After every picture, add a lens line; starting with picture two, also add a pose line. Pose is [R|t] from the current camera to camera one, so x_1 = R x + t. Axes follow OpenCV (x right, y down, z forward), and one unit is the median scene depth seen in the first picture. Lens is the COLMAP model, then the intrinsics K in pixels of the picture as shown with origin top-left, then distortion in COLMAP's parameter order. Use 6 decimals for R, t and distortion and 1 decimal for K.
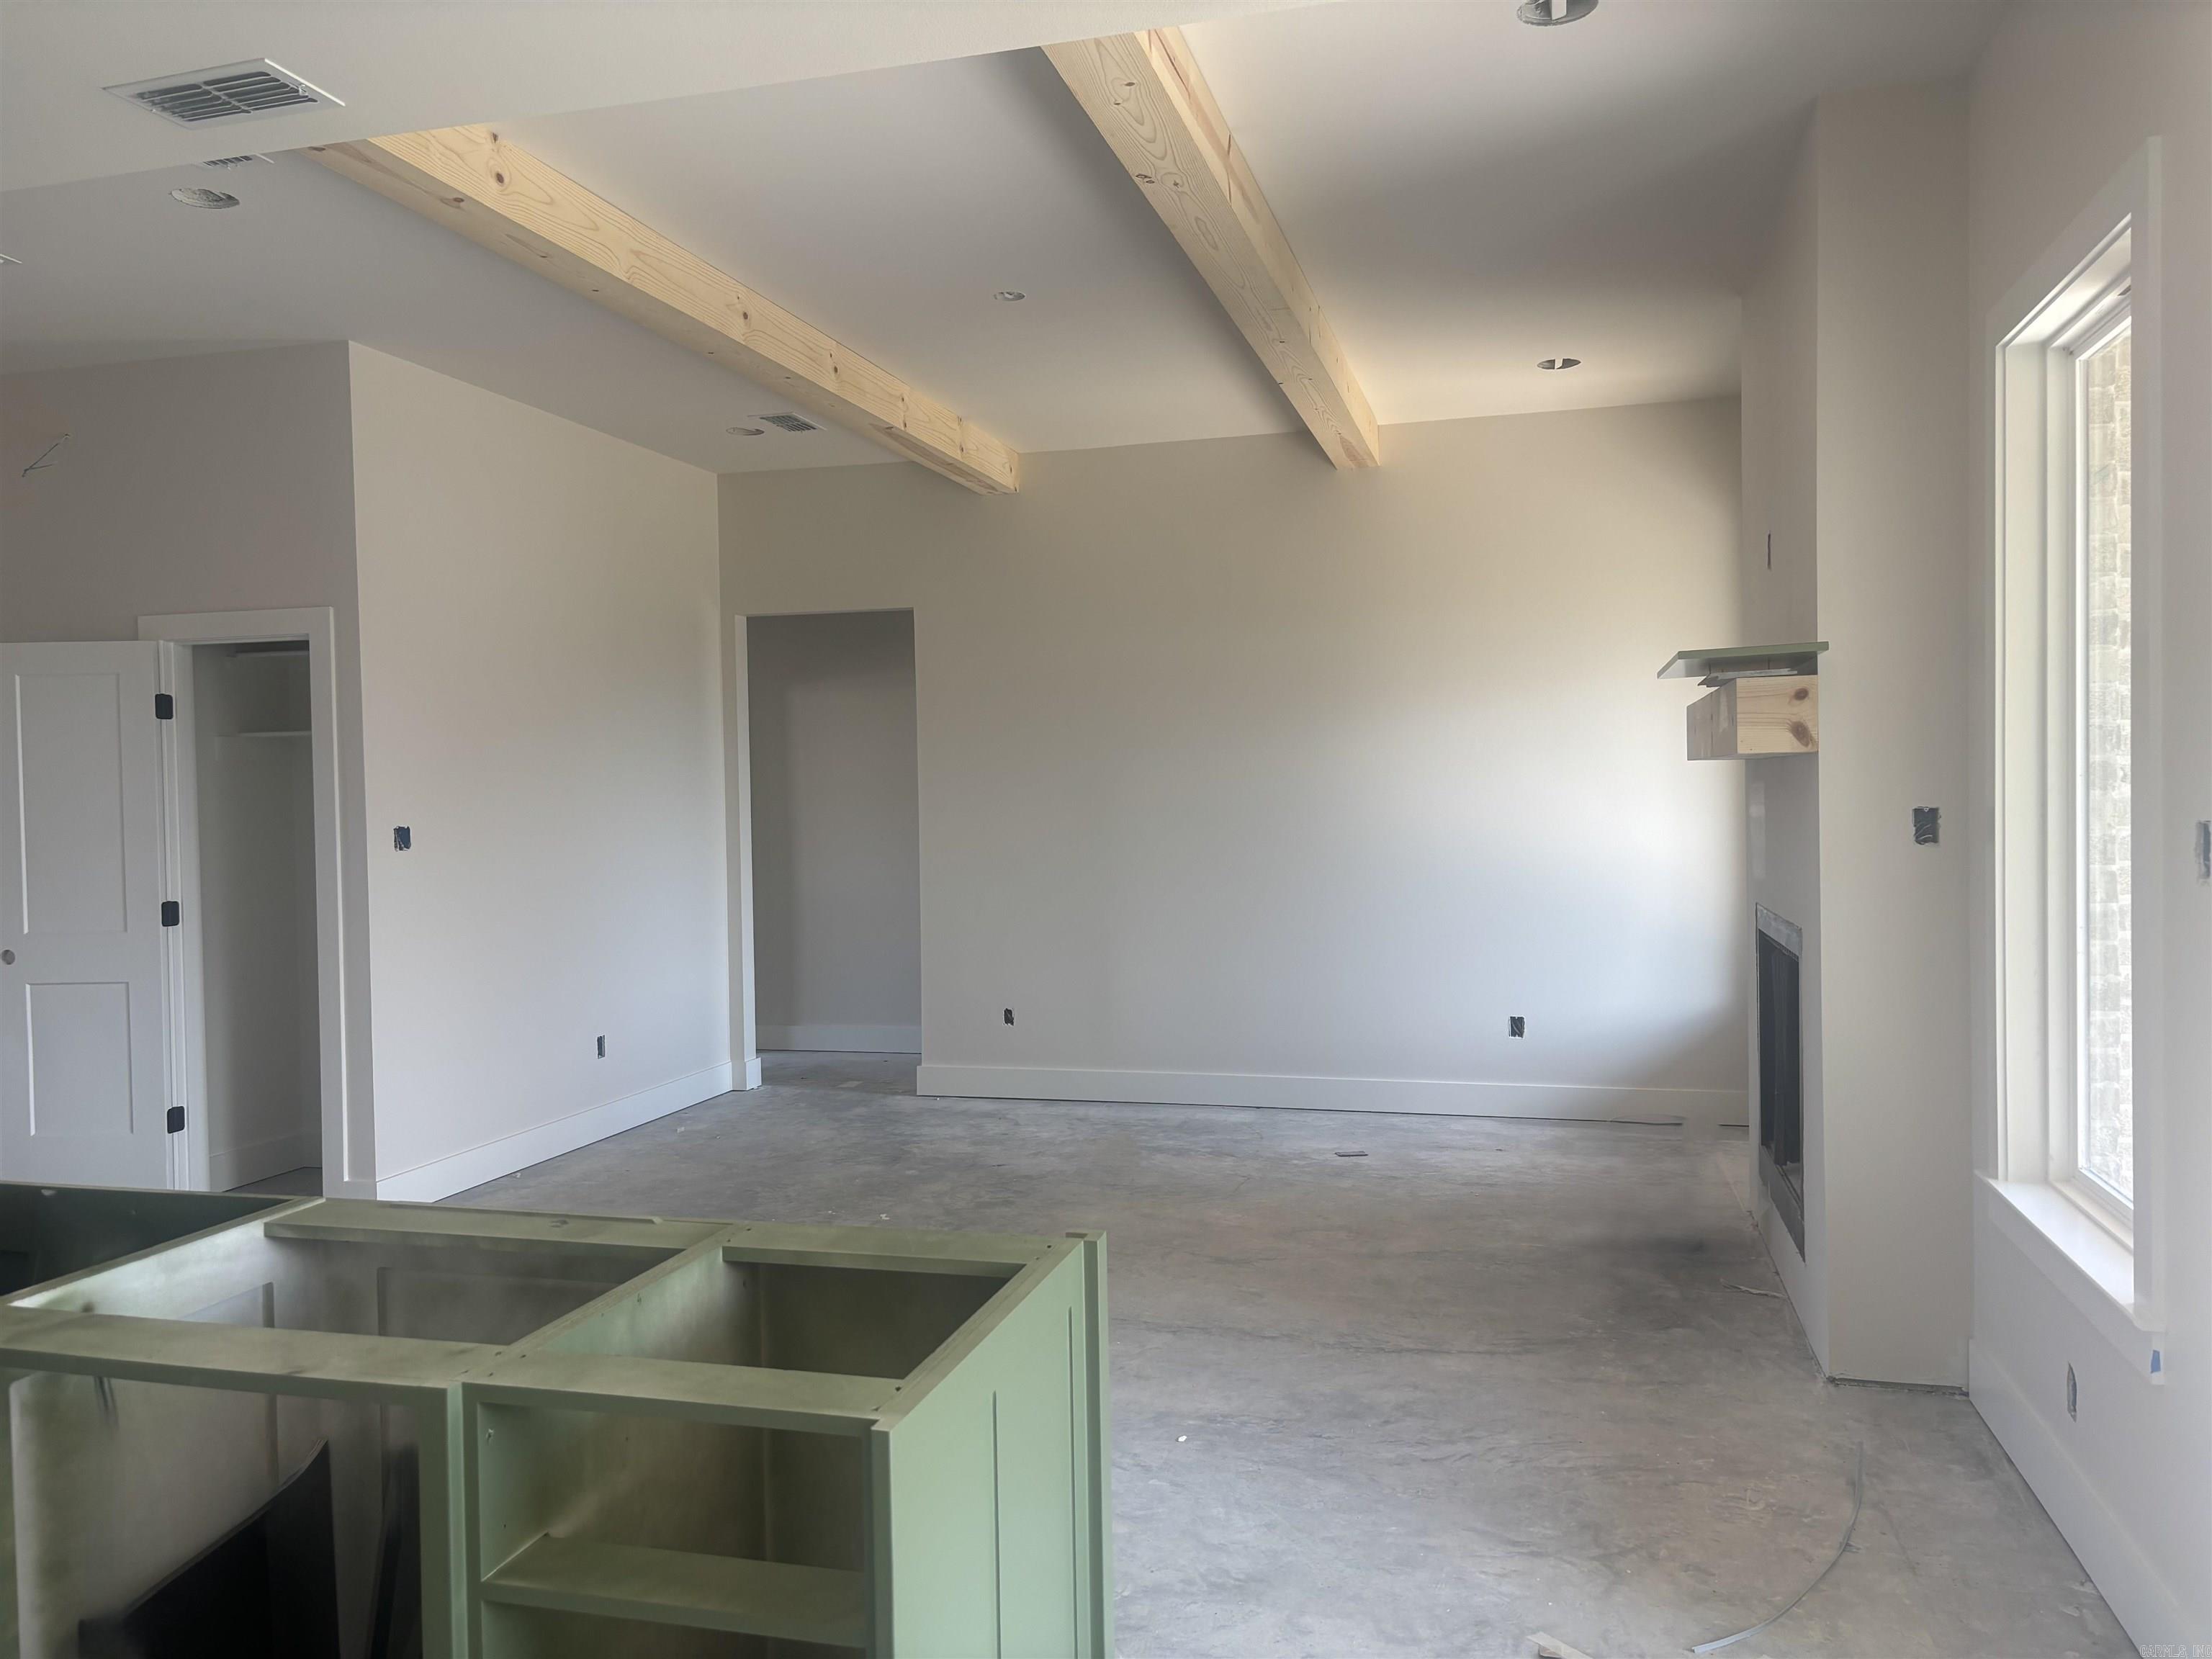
lens RADIAL K [[1686.6, 0, 1107.6], [0, 1686.6, 835.7], [0, 0, 1]] dist [0.034712, -0.013321]
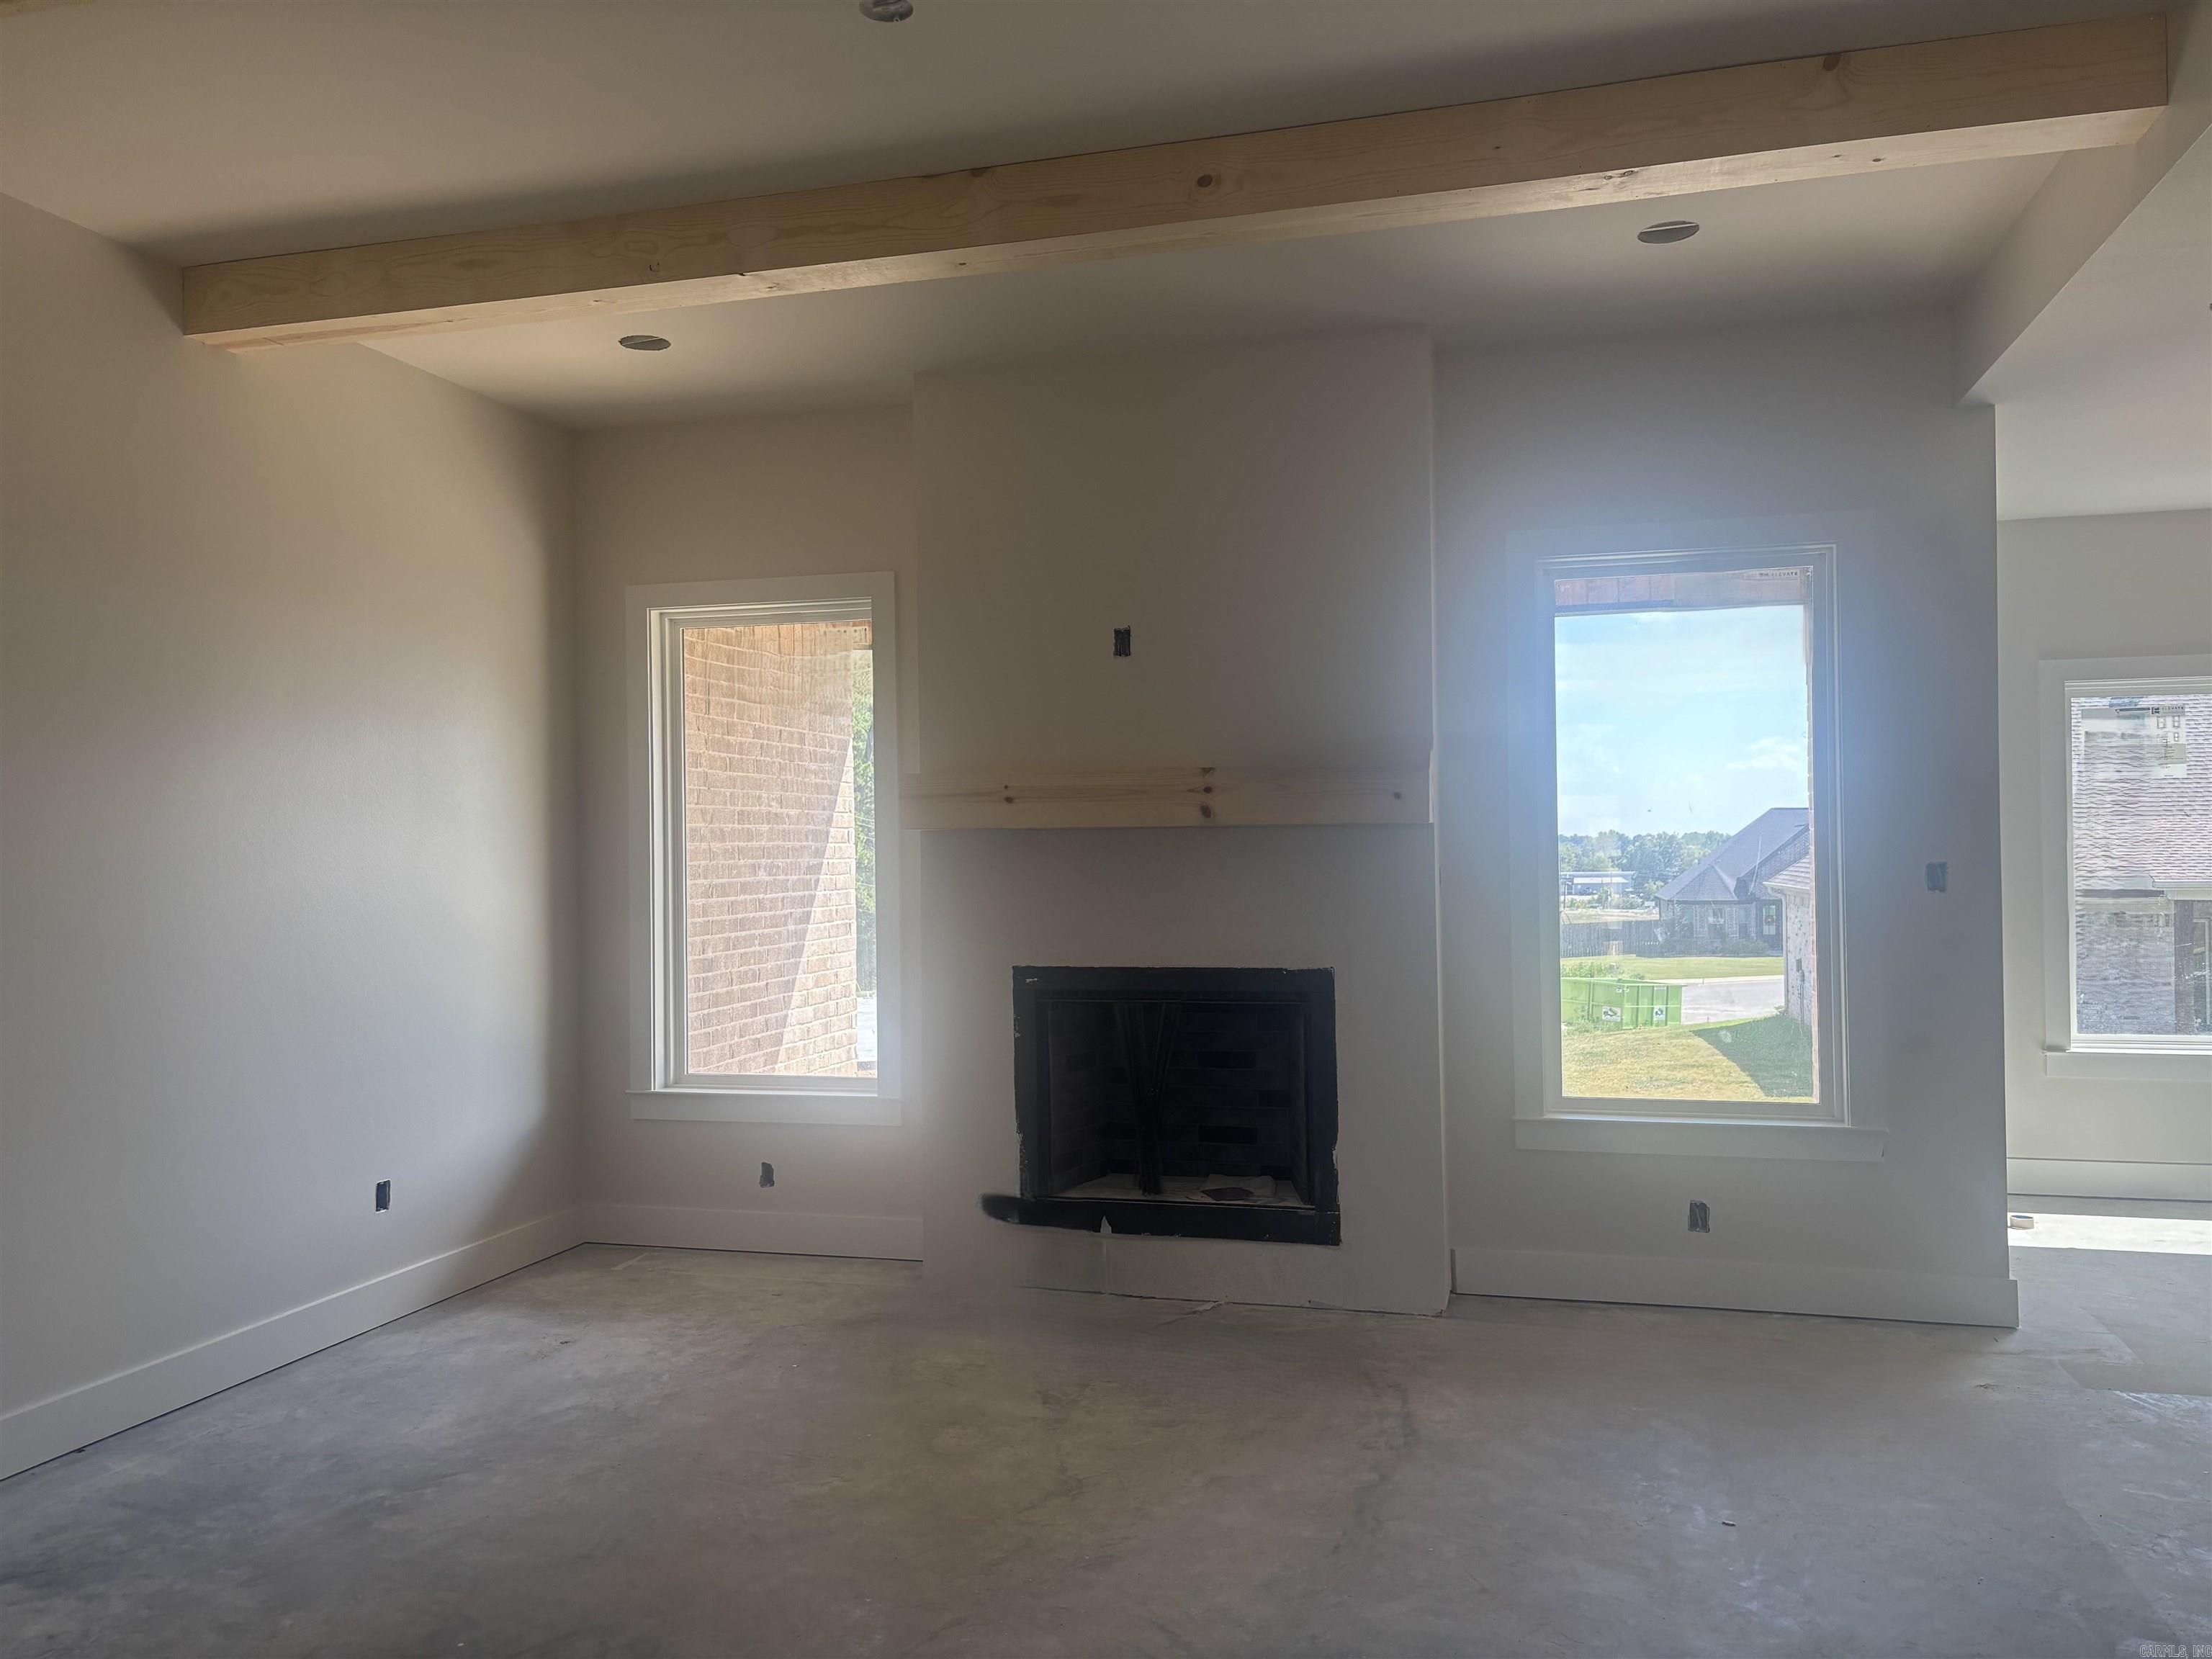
lens RADIAL K [[1686.6, 0, 1107.6], [0, 1686.6, 835.7], [0, 0, 1]] dist [0.034712, -0.013321]
pose [[-0.001387, 0.022280, 0.999751, -0.809158], [0.035229, 0.999132, -0.022218, -0.022488], [-0.999378, 0.035190, -0.002171, 1.156333]]
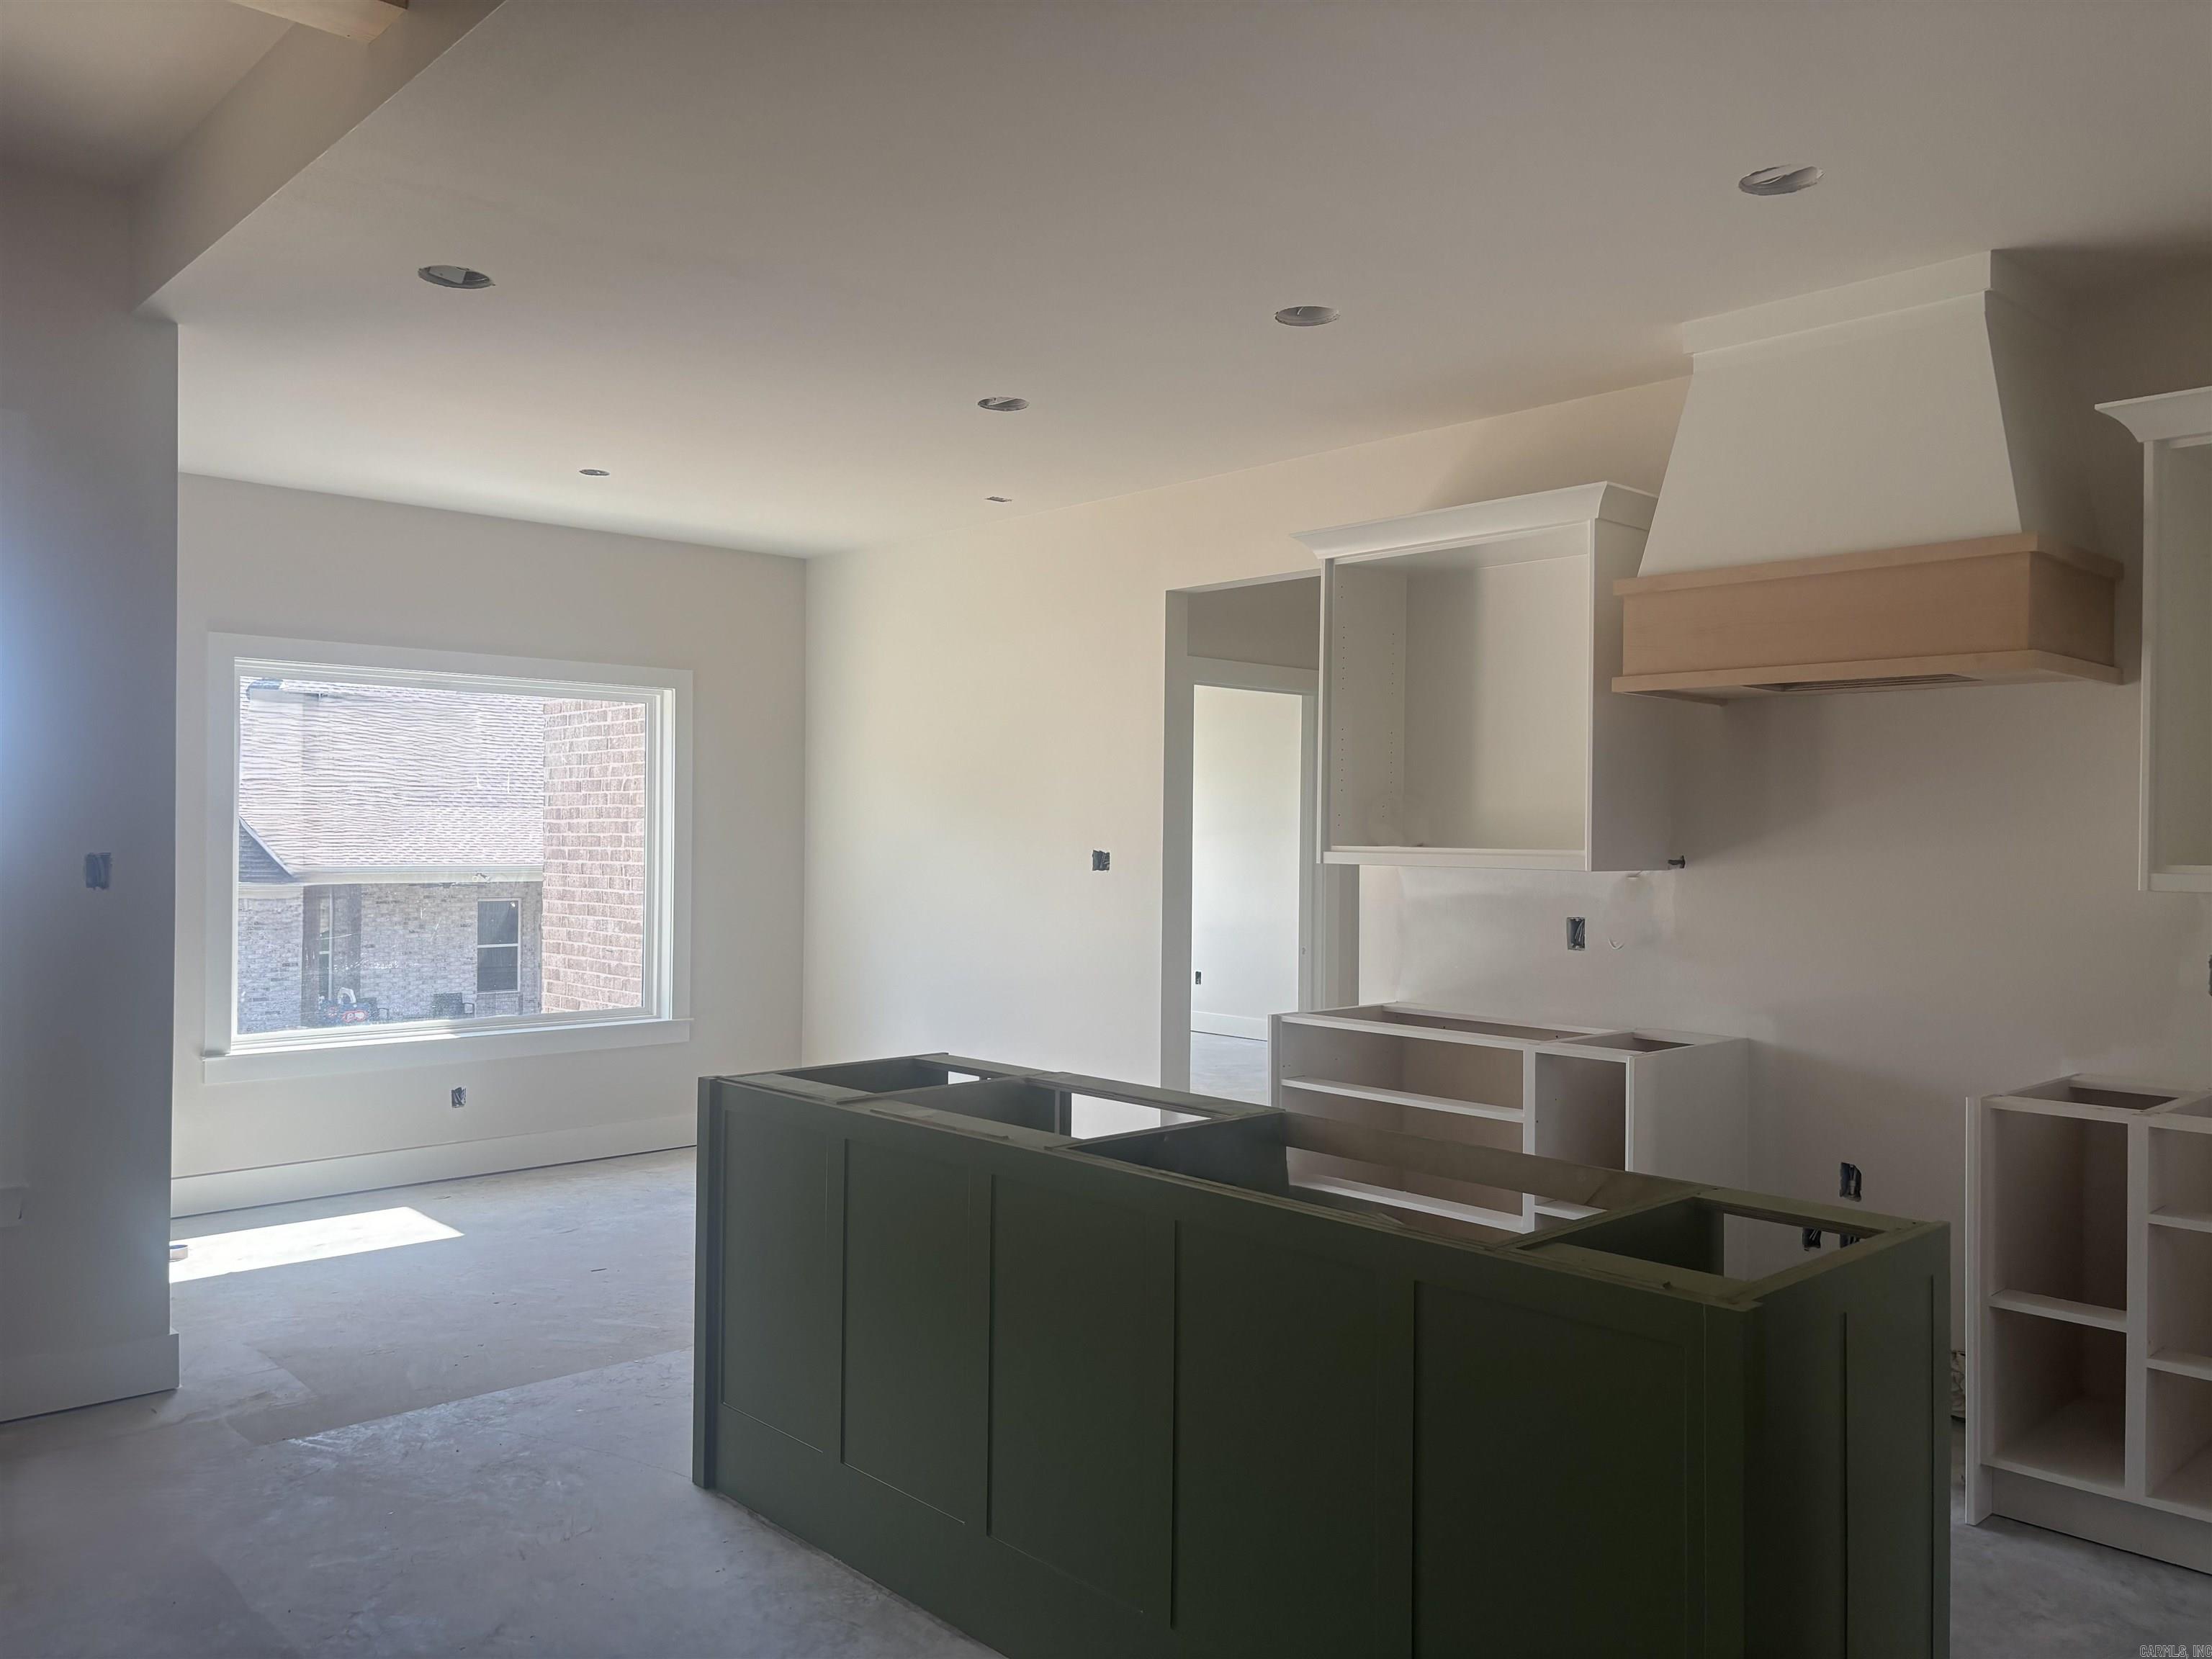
lens RADIAL K [[1686.6, 0, 1107.6], [0, 1686.6, 835.7], [0, 0, 1]] dist [0.034712, -0.013321]
pose [[-0.847400, 0.002807, 0.530947, -0.647435], [0.013666, 0.999770, 0.016526, -0.028423], [-0.530778, 0.021261, -0.847244, 1.103867]]
